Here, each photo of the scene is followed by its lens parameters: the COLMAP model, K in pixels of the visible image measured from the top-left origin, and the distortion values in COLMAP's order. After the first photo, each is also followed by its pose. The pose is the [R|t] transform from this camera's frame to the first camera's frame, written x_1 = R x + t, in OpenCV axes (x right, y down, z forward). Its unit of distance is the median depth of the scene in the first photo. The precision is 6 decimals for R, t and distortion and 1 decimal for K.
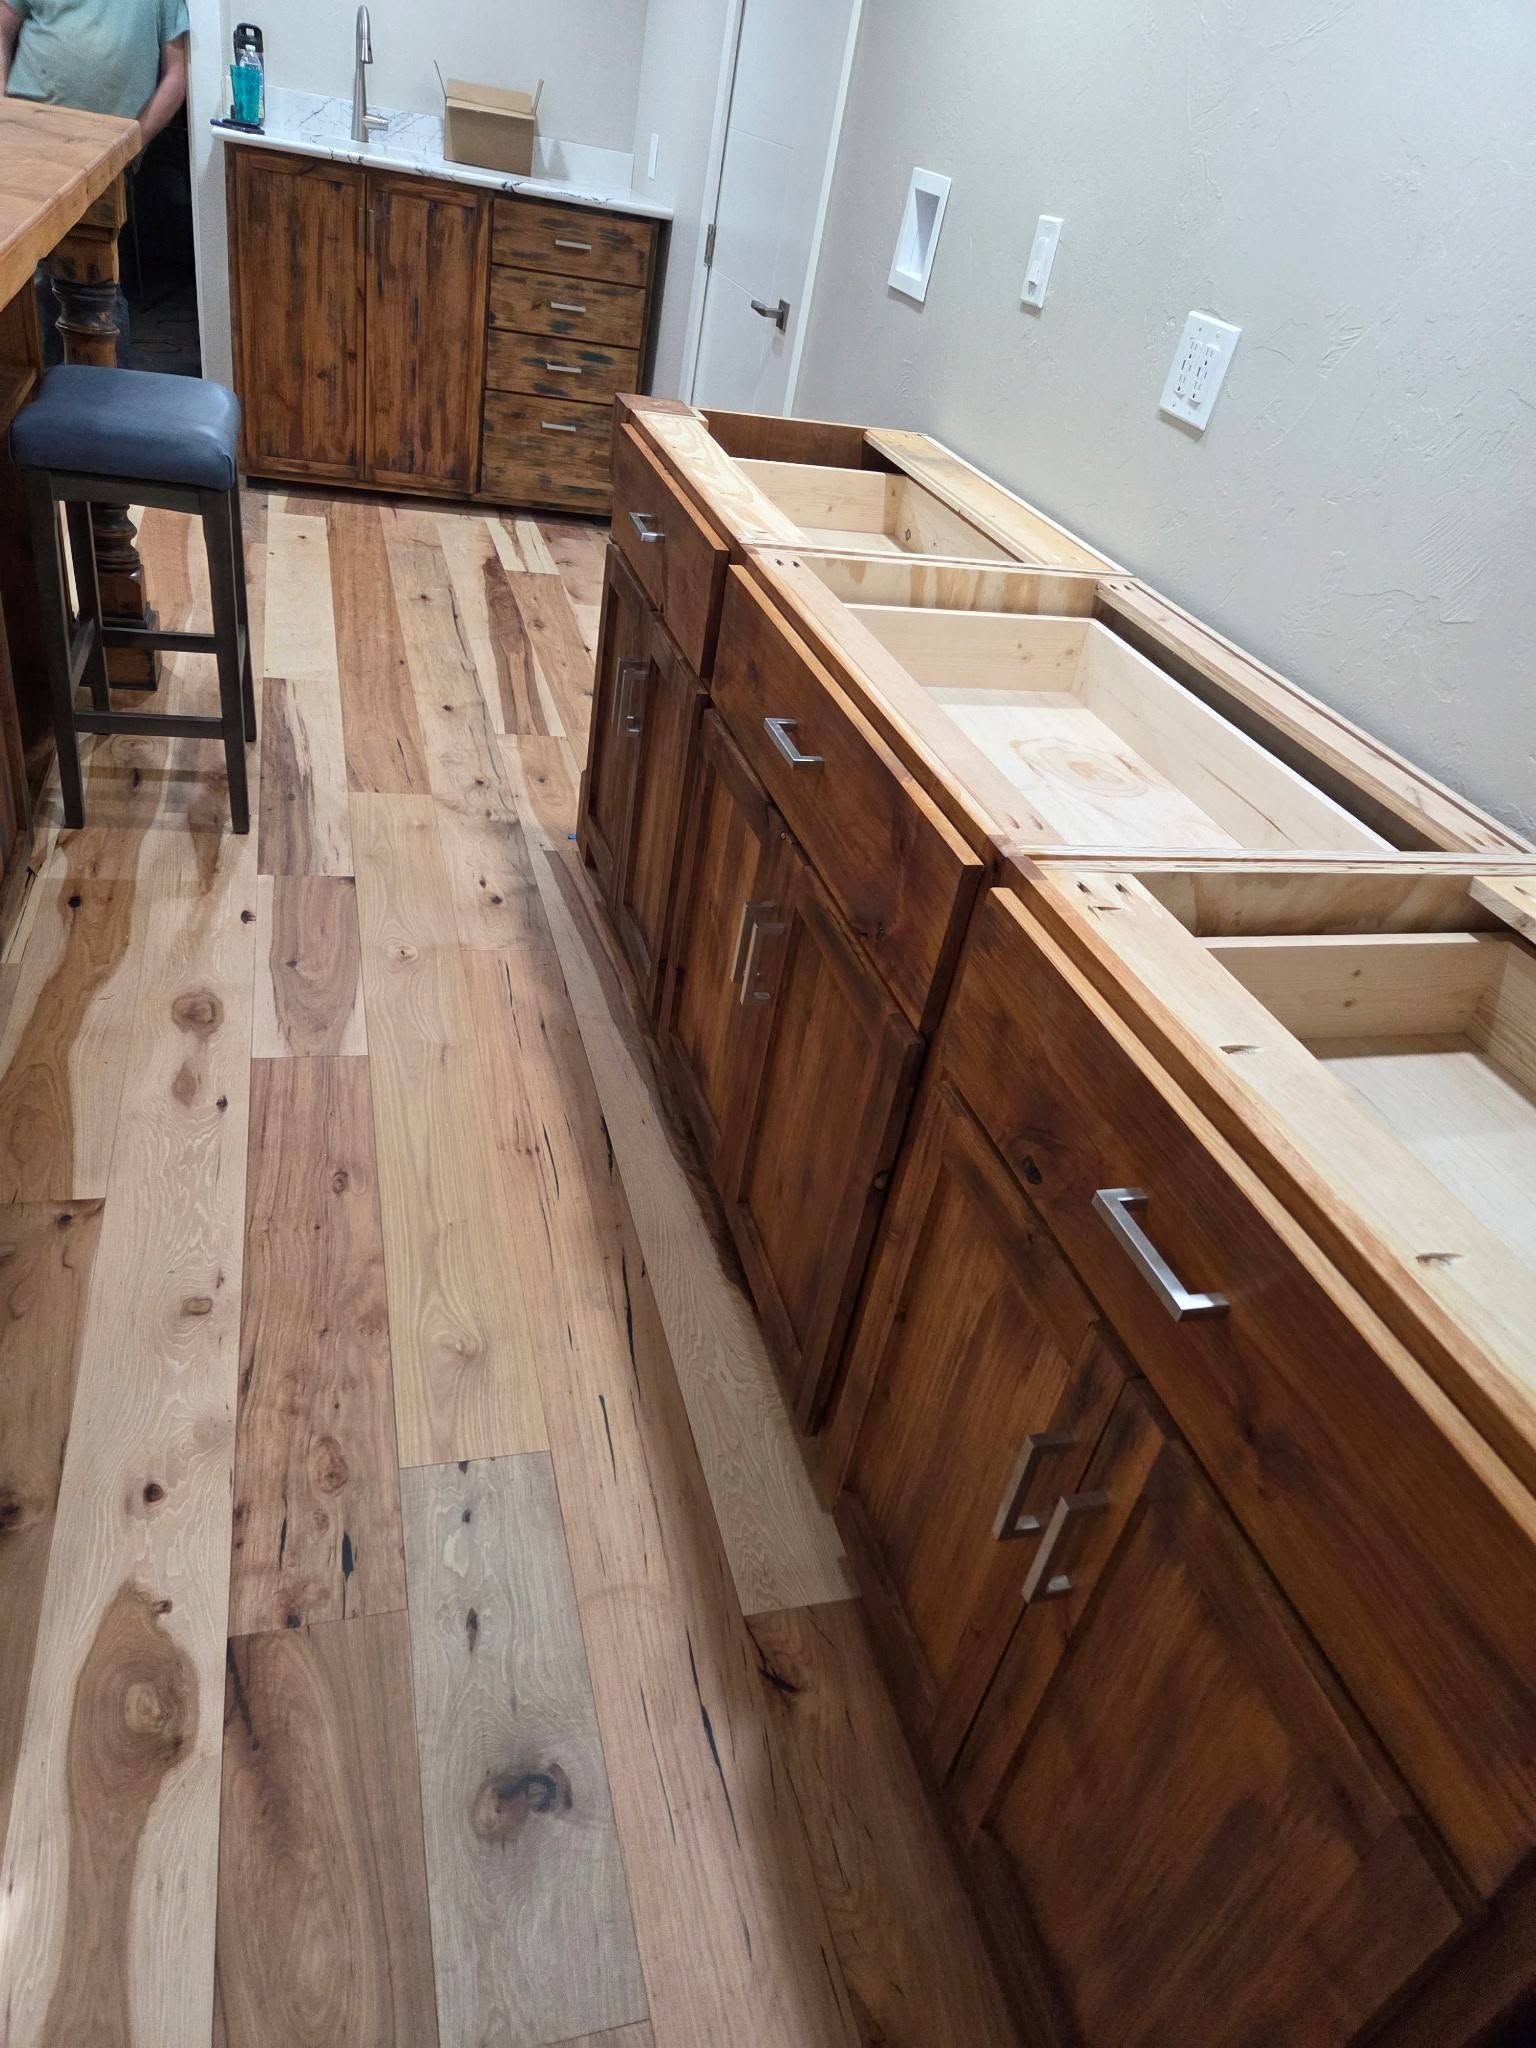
lens RADIAL K [[1387.5, 0, 754.6], [0, 1387.5, 1014.8], [0, 0, 1]] dist [0.048468, -0.007548]
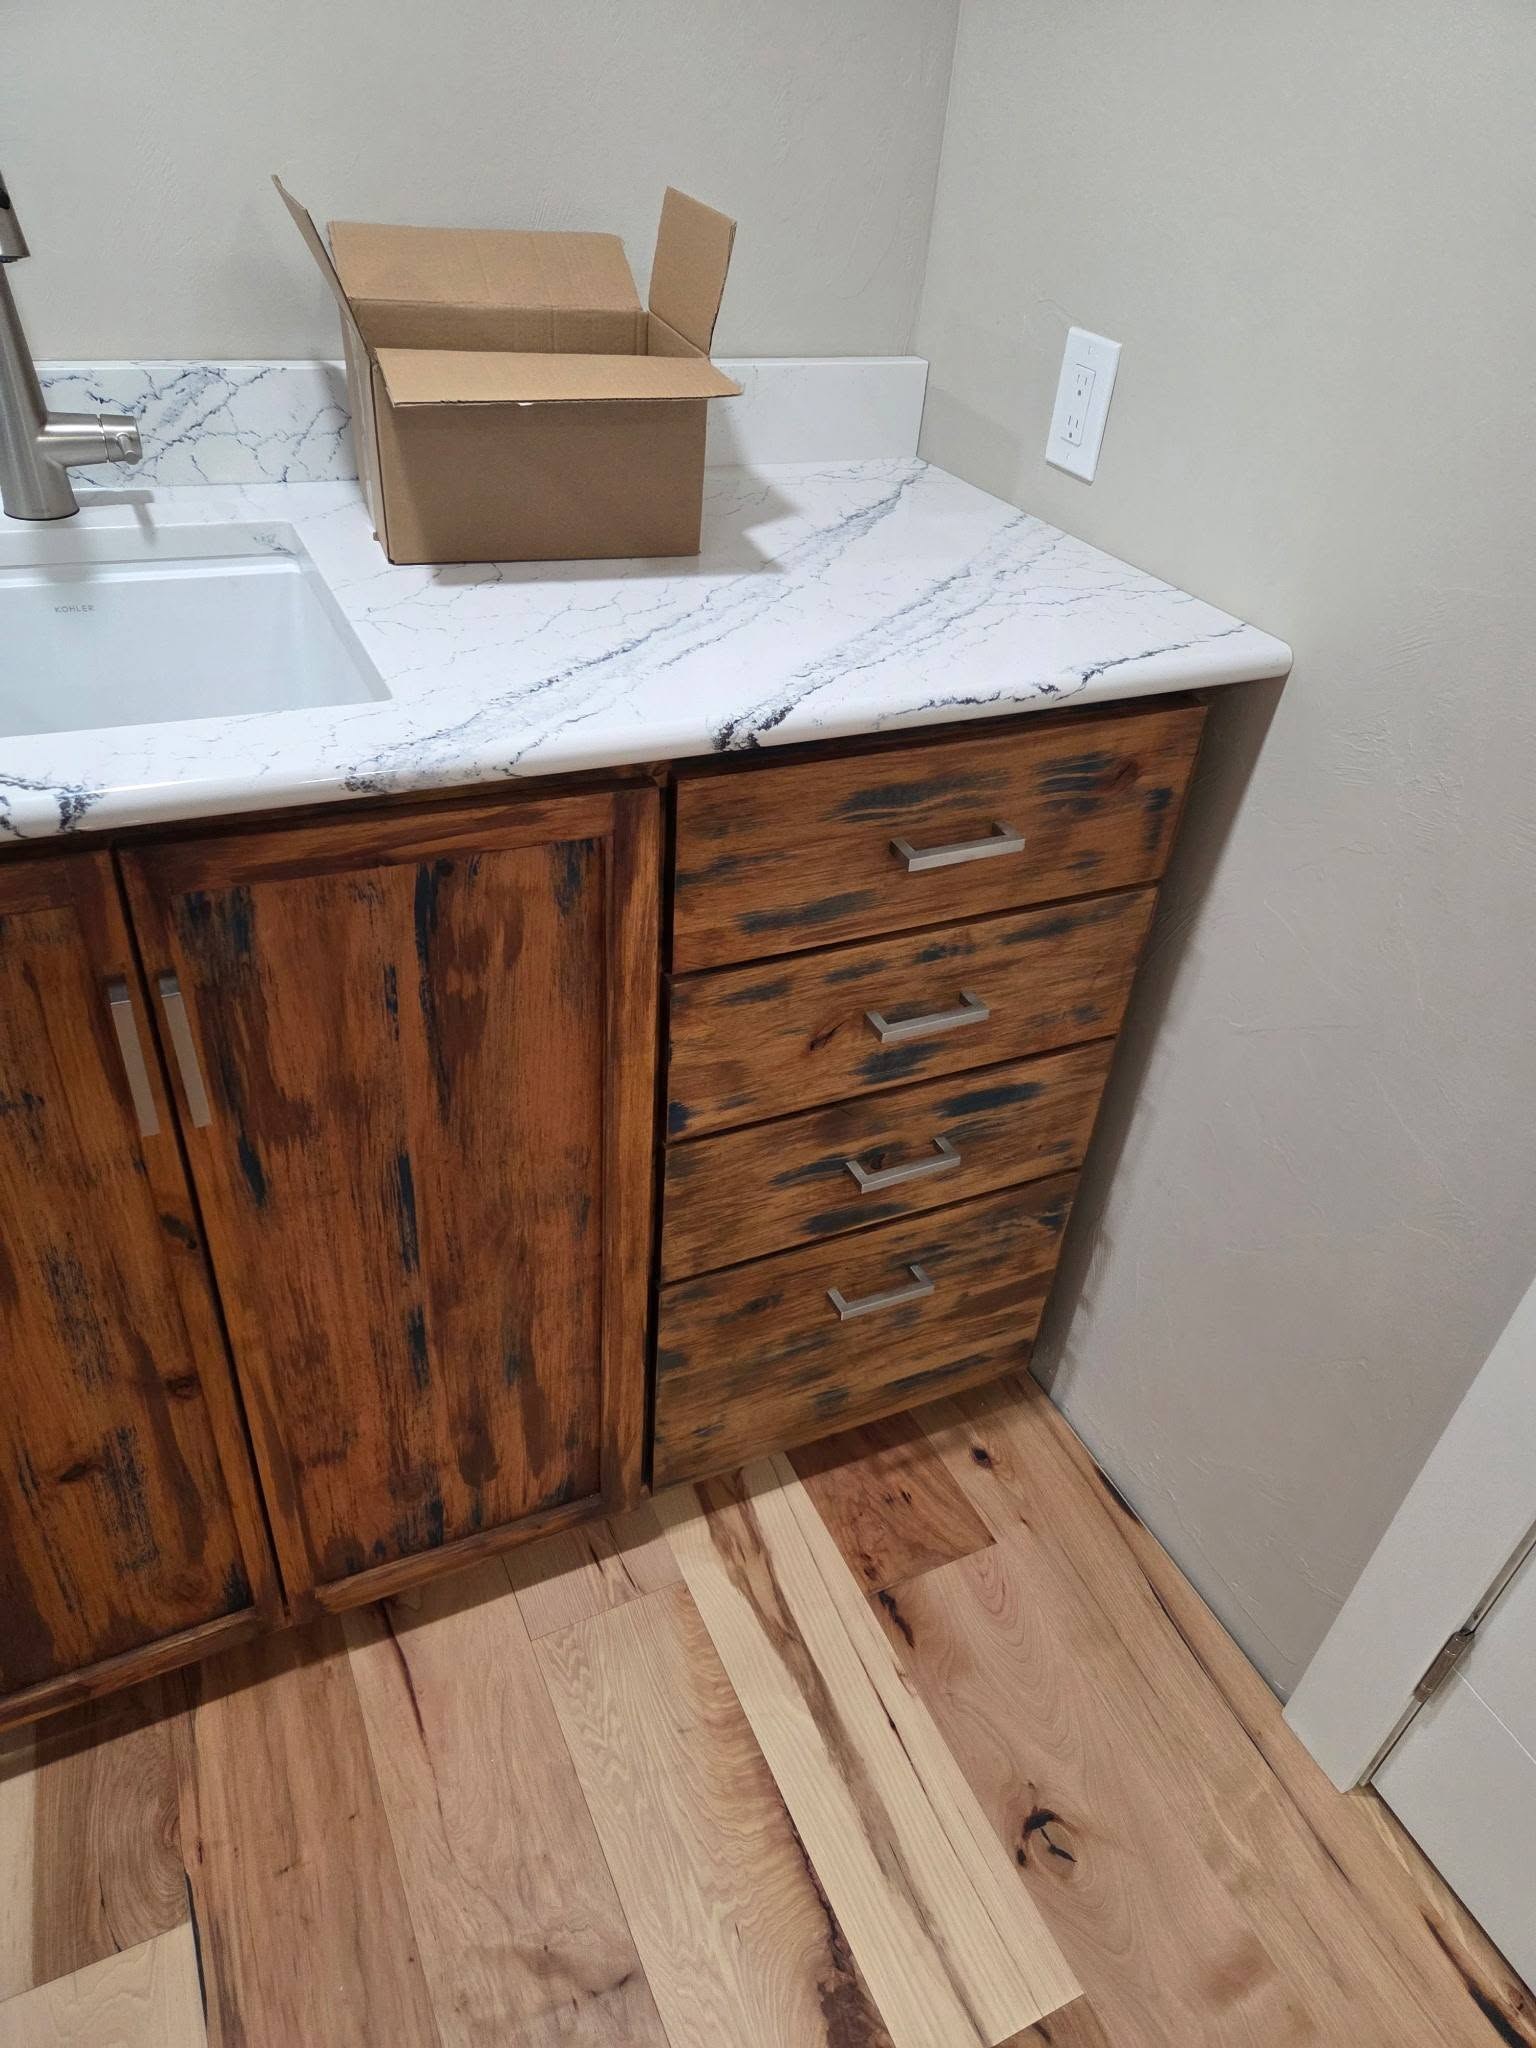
lens RADIAL K [[1387.5, 0, 784.0], [0, 1387.5, 1030.8], [0, 0, 1]] dist [0.048468, -0.007548]
pose [[0.979473, -0.178268, 0.094097, -0.188264], [0.170188, 0.981482, 0.087914, -0.531667], [-0.108027, -0.070095, 0.991674, 0.728594]]
